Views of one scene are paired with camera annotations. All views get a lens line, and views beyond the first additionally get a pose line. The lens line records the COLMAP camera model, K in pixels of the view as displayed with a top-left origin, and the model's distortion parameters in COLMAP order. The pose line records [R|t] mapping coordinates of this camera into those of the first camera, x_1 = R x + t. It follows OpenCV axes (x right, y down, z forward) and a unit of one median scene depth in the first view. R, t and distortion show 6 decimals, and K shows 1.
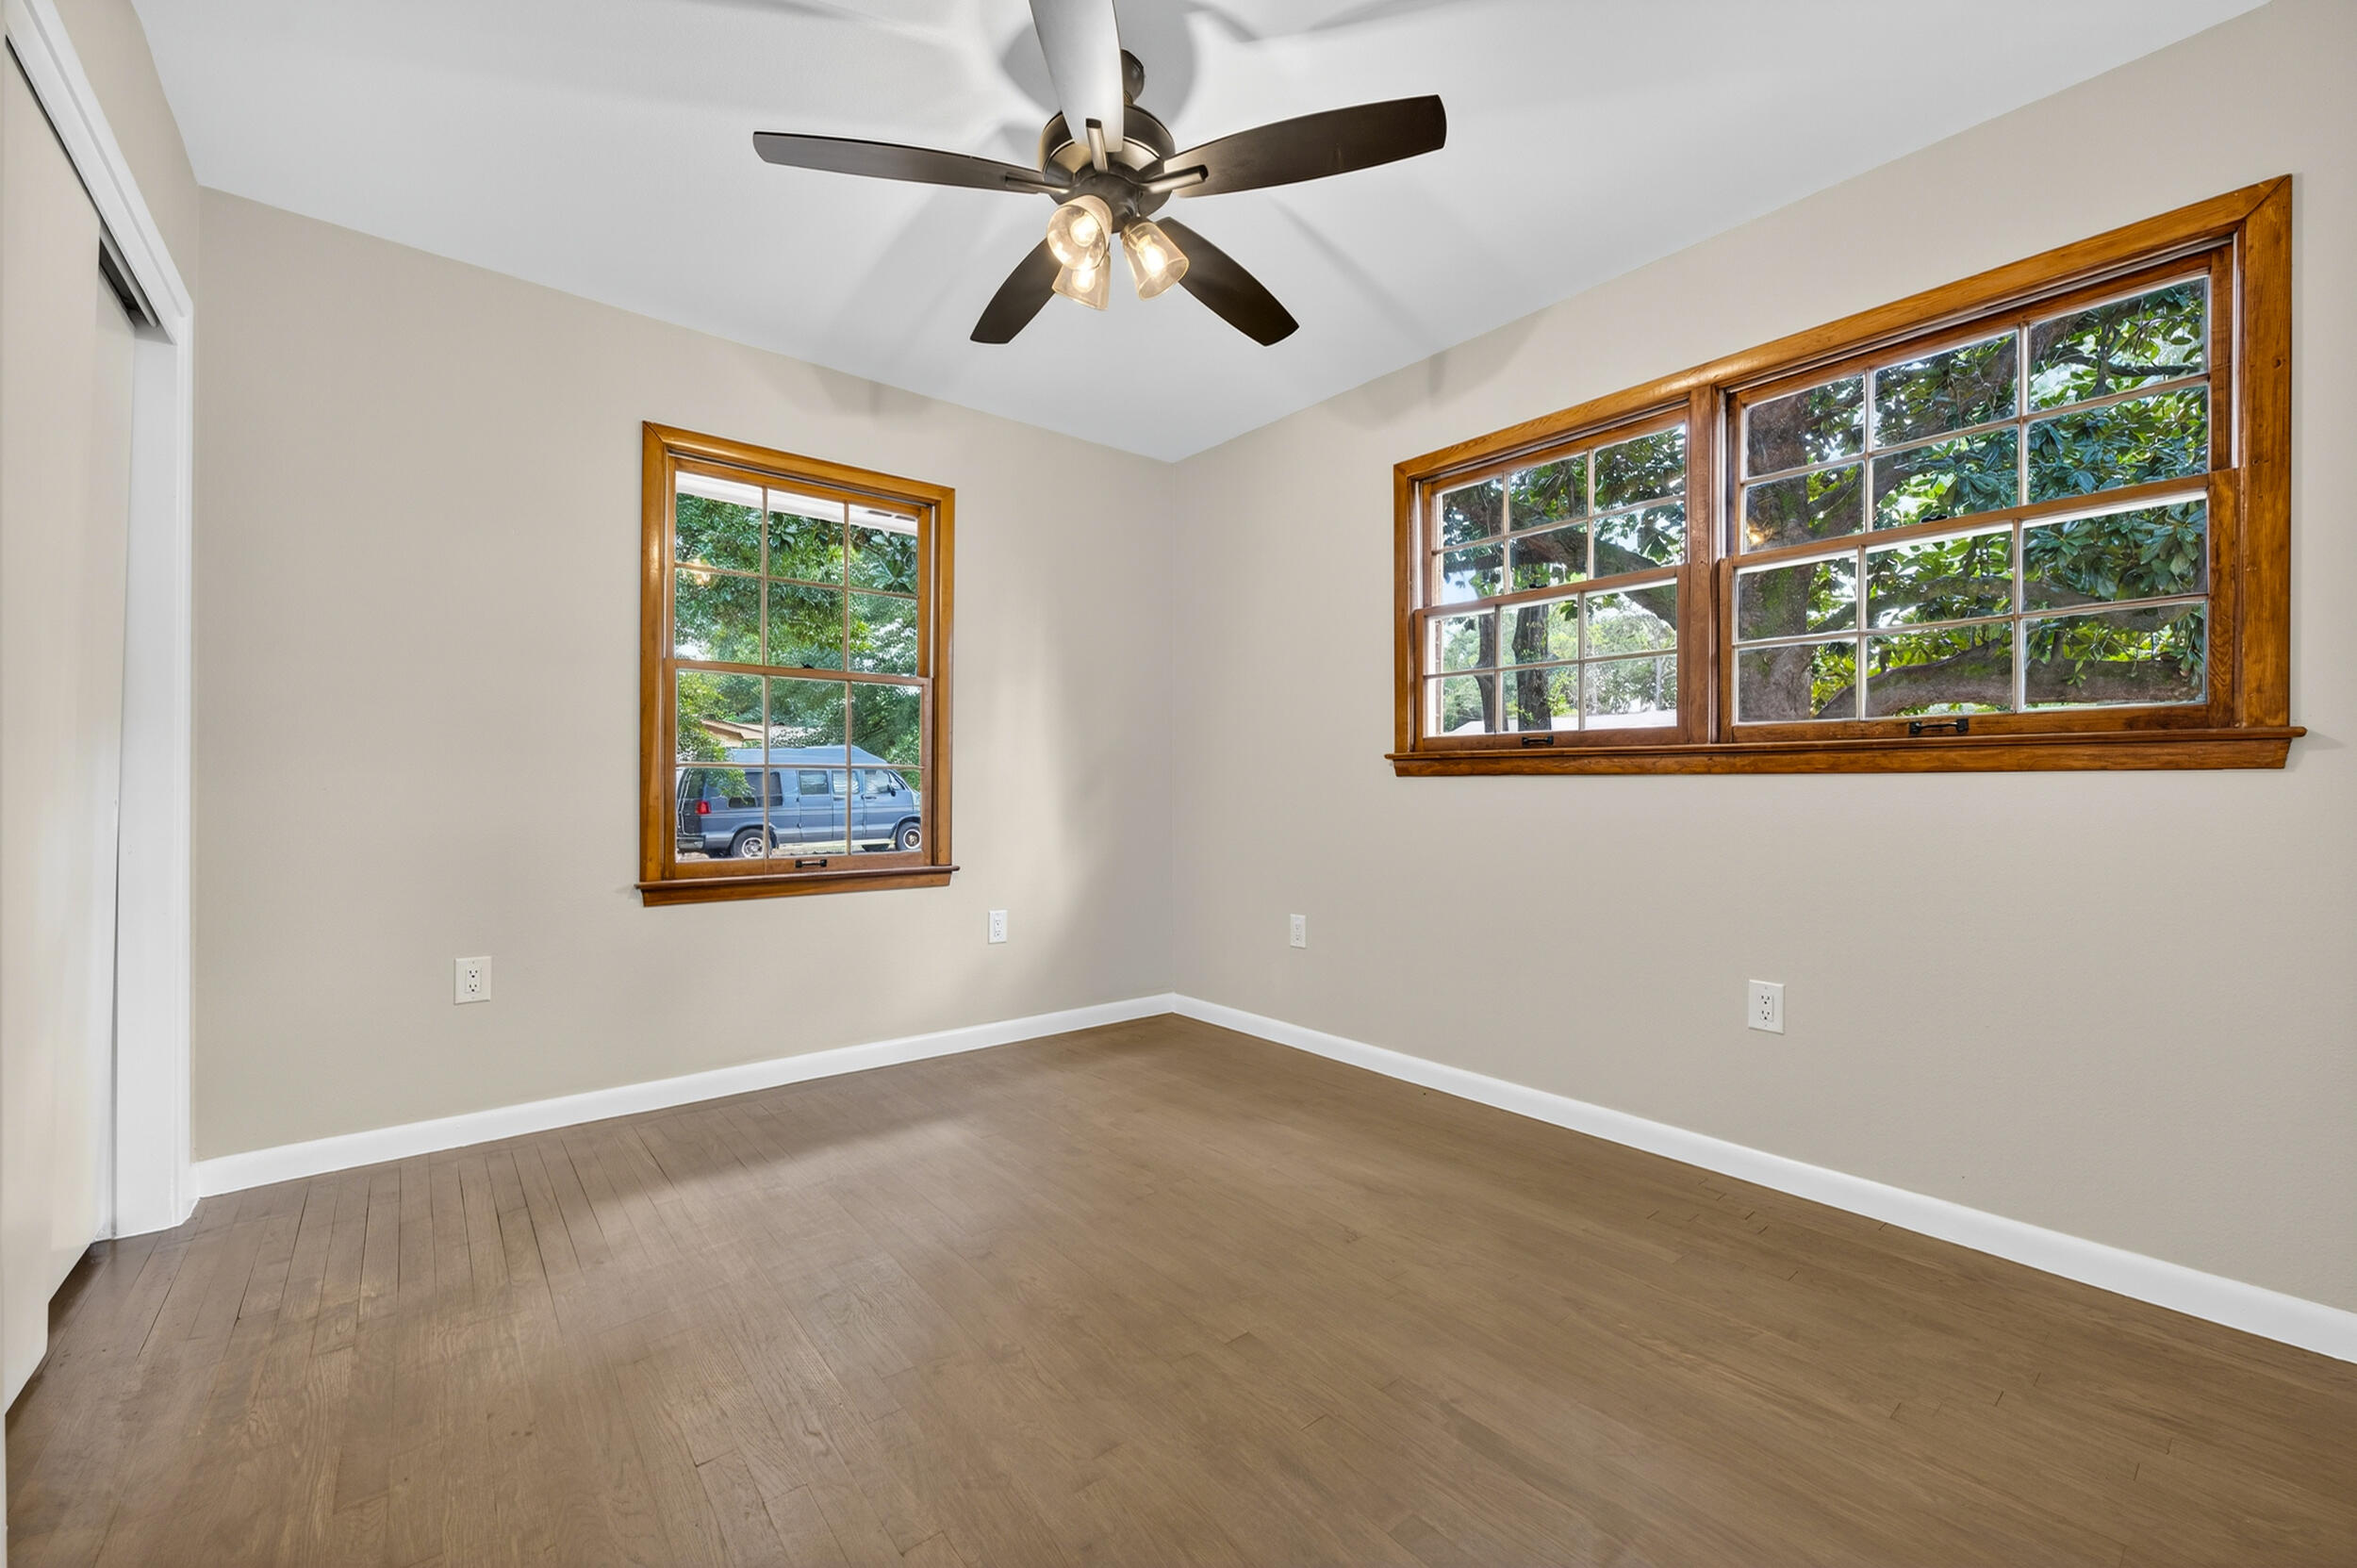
lens RADIAL K [[915.8, 0, 1173.9], [0, 915.8, 788.2], [0, 0, 1]] dist [0.002728, 0.000158]
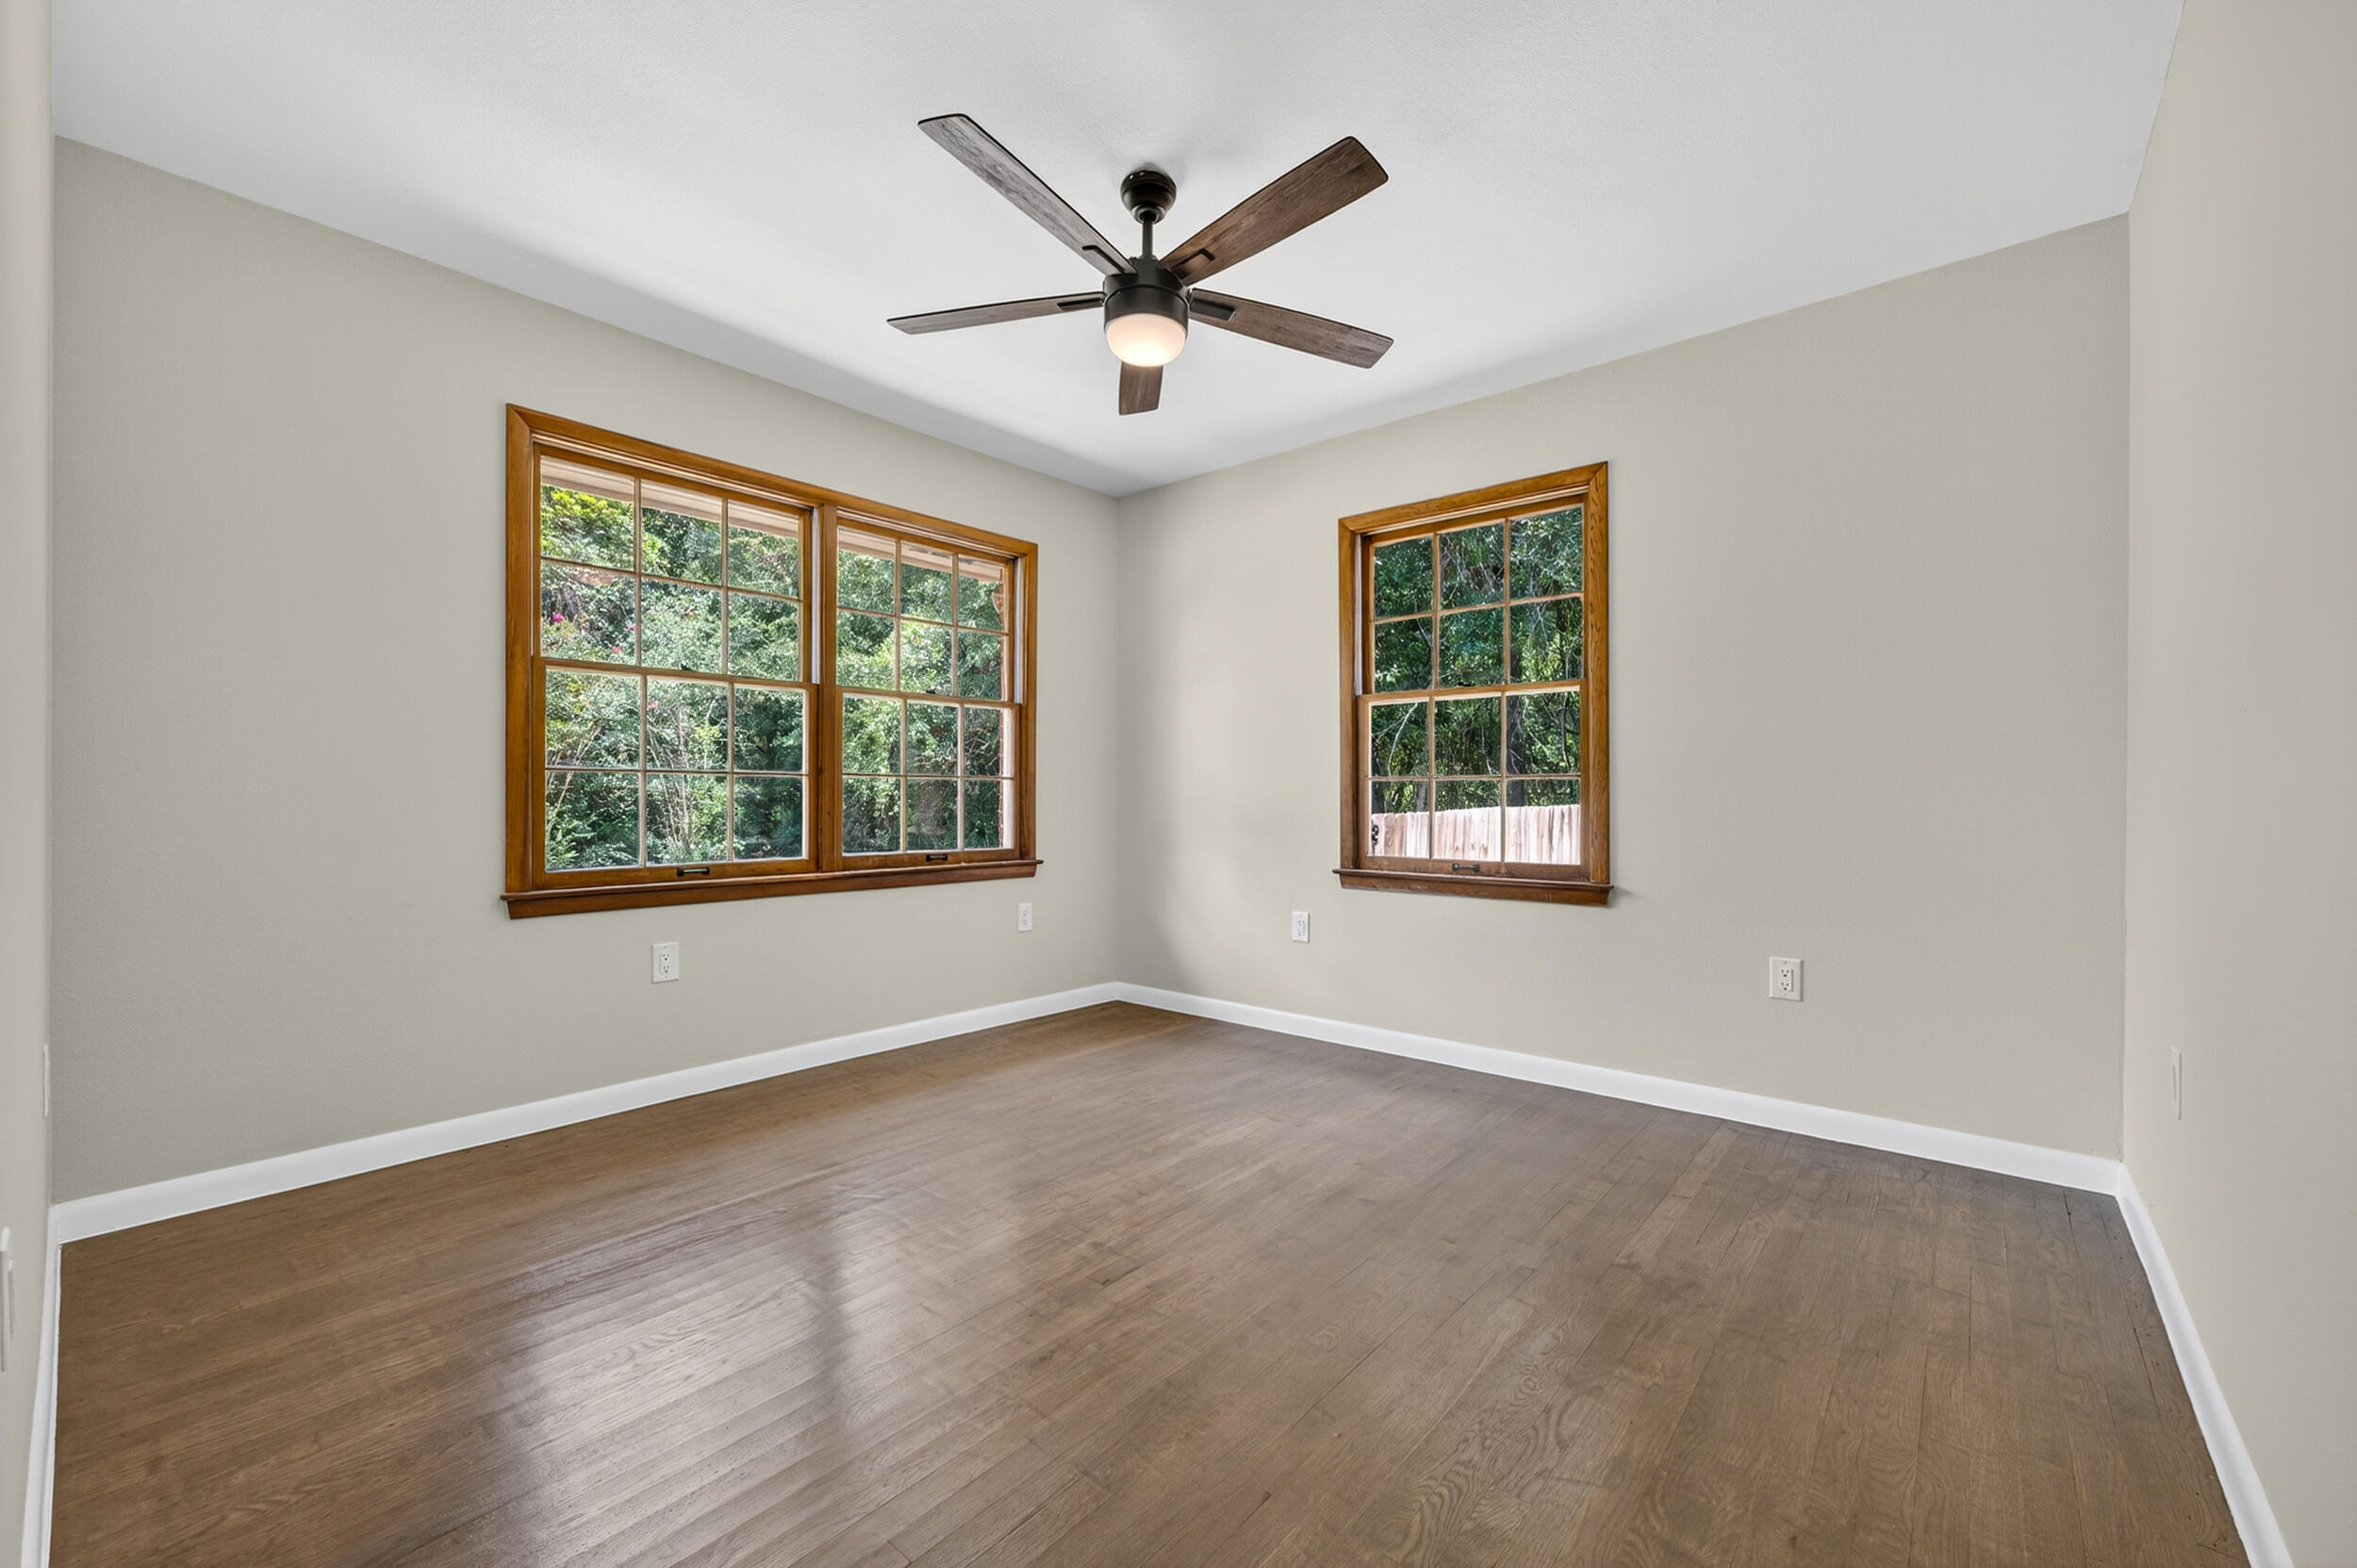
lens RADIAL K [[927.5, 0, 1177.4], [0, 927.5, 794.5], [0, 0, 1]] dist [0.002244, -0.000620]
pose [[0.985438, 0.000284, 0.170037, -0.118671], [-0.000670, 0.999997, 0.002211, -0.001977], [-0.170036, -0.002293, 0.985435, -0.100340]]
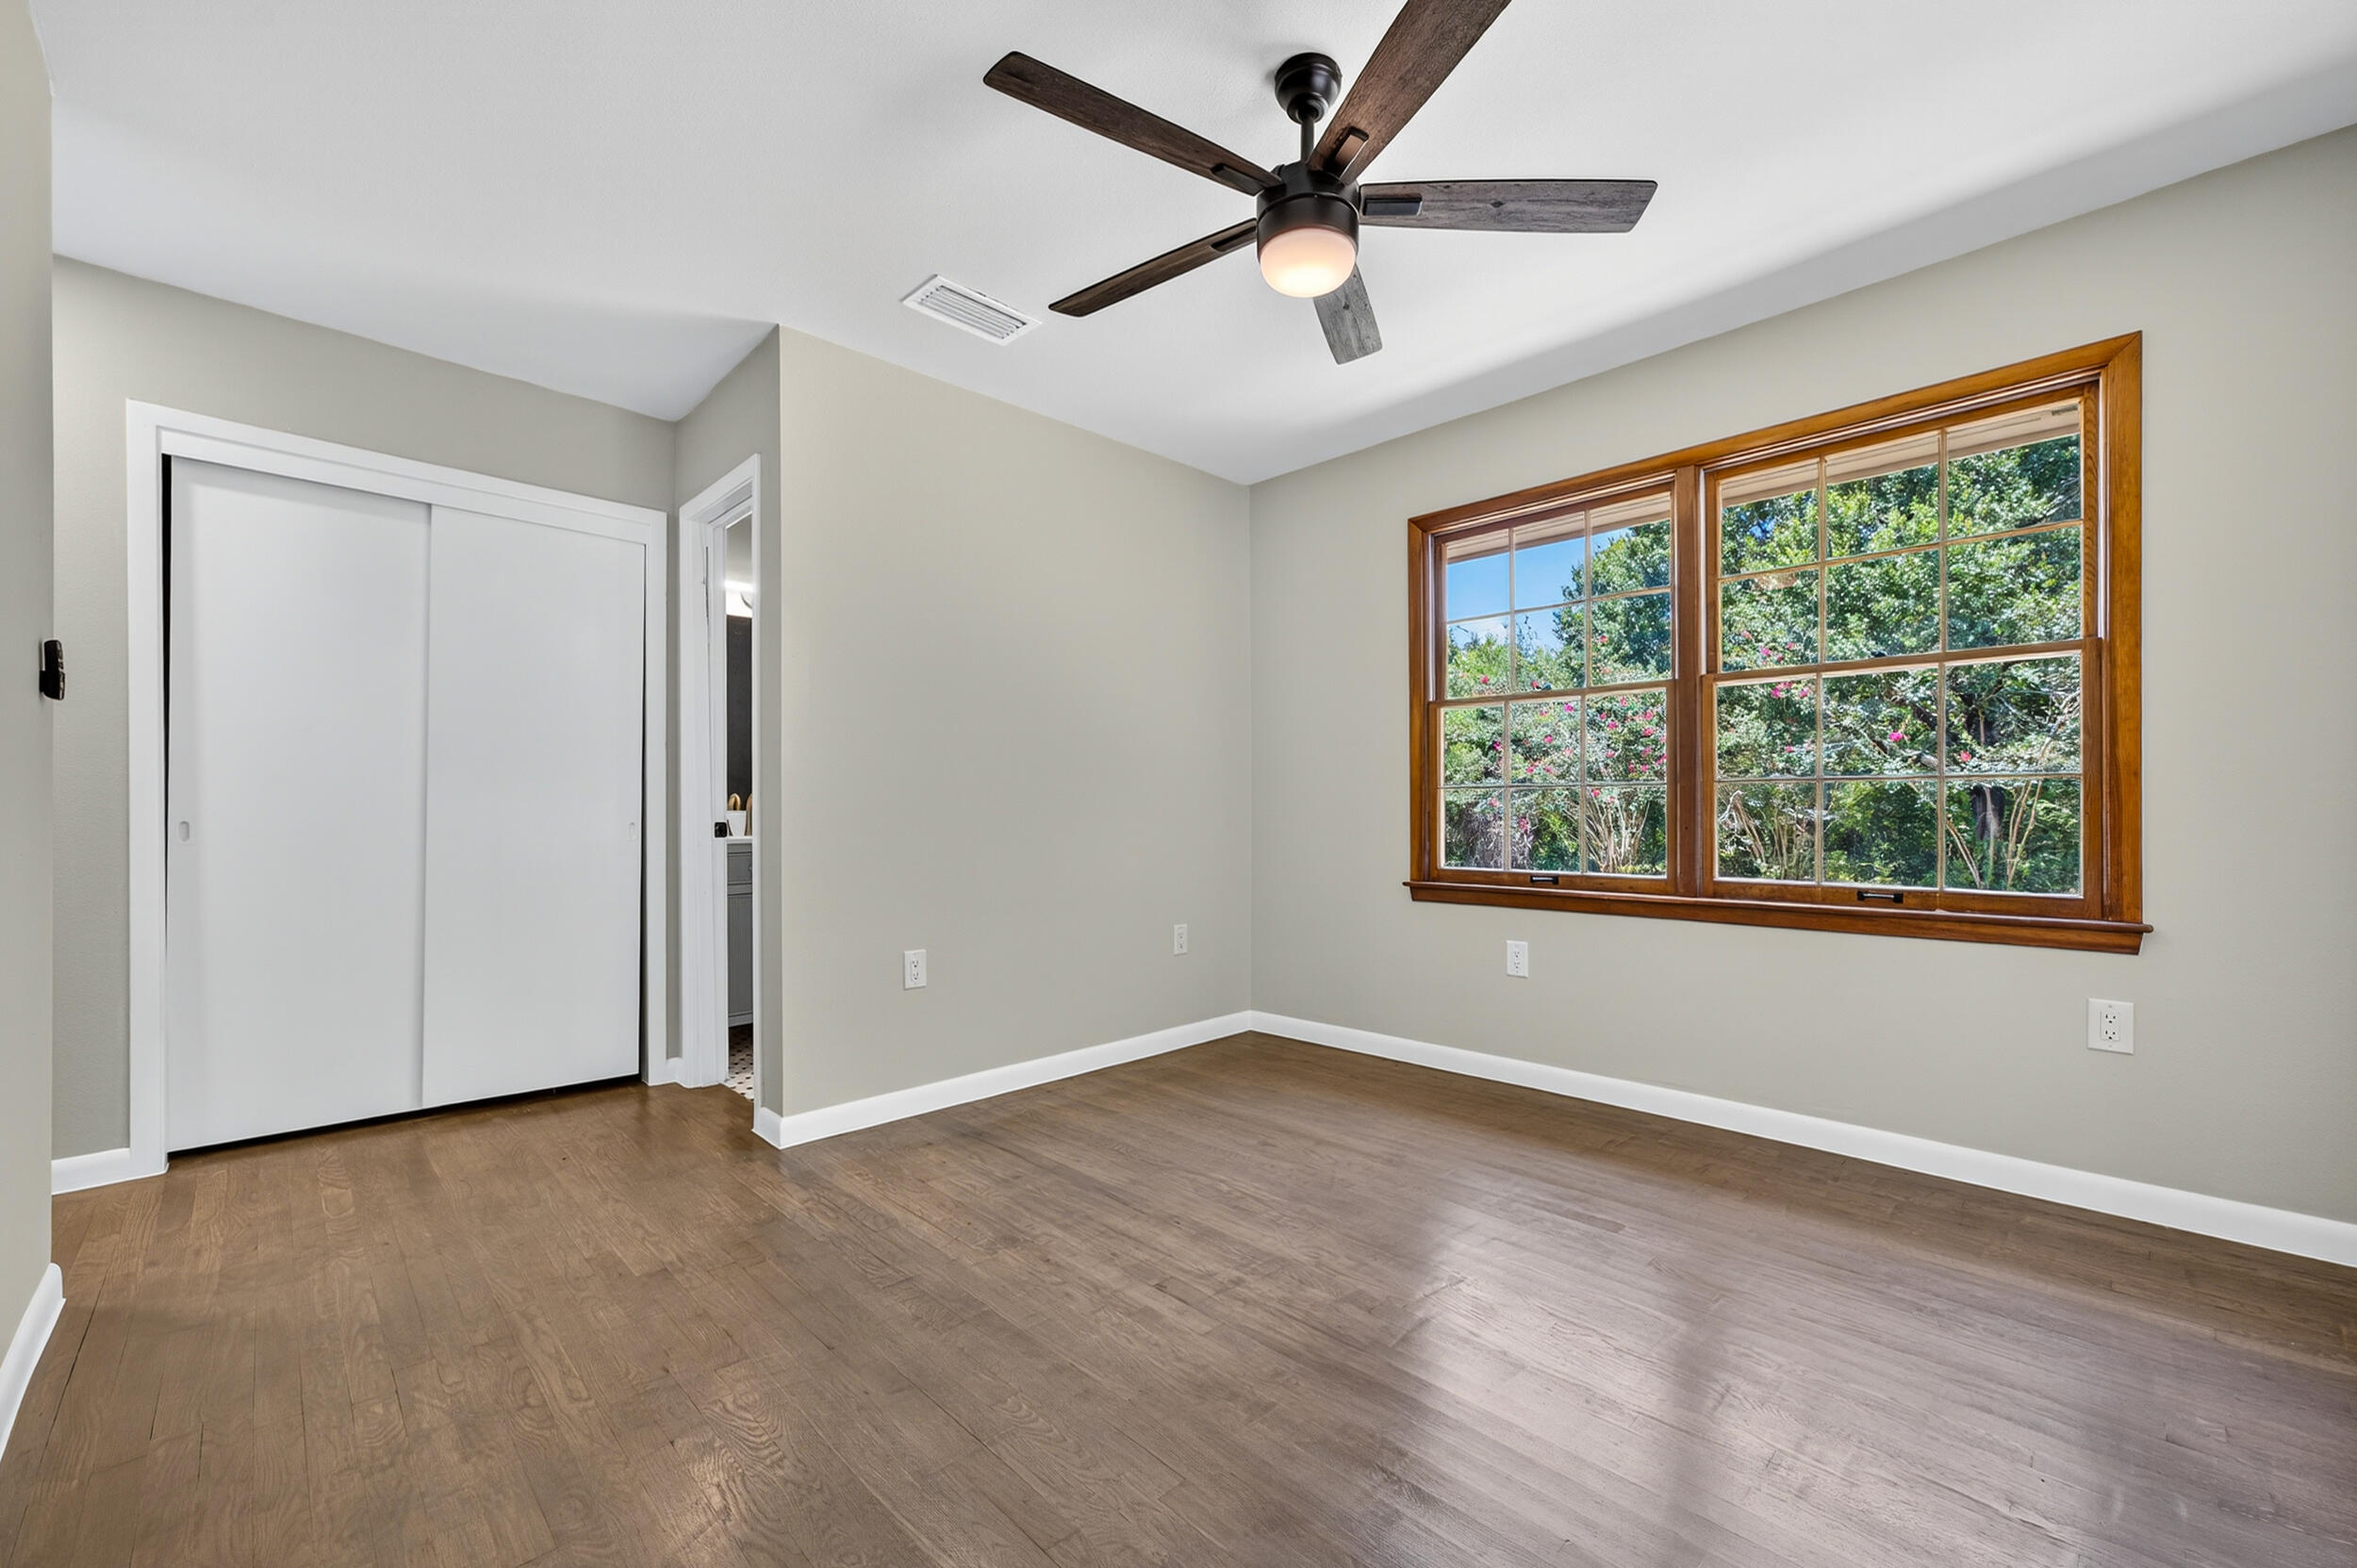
lens RADIAL K [[927.5, 0, 1172.2], [0, 927.5, 801.6], [0, 0, 1]] dist [0.002244, -0.000620]
pose [[0.096812, -0.013321, -0.995214, 1.211314], [0.009576, 0.999877, -0.012452, 0.009507], [0.995257, -0.008325, 0.096928, 0.992527]]
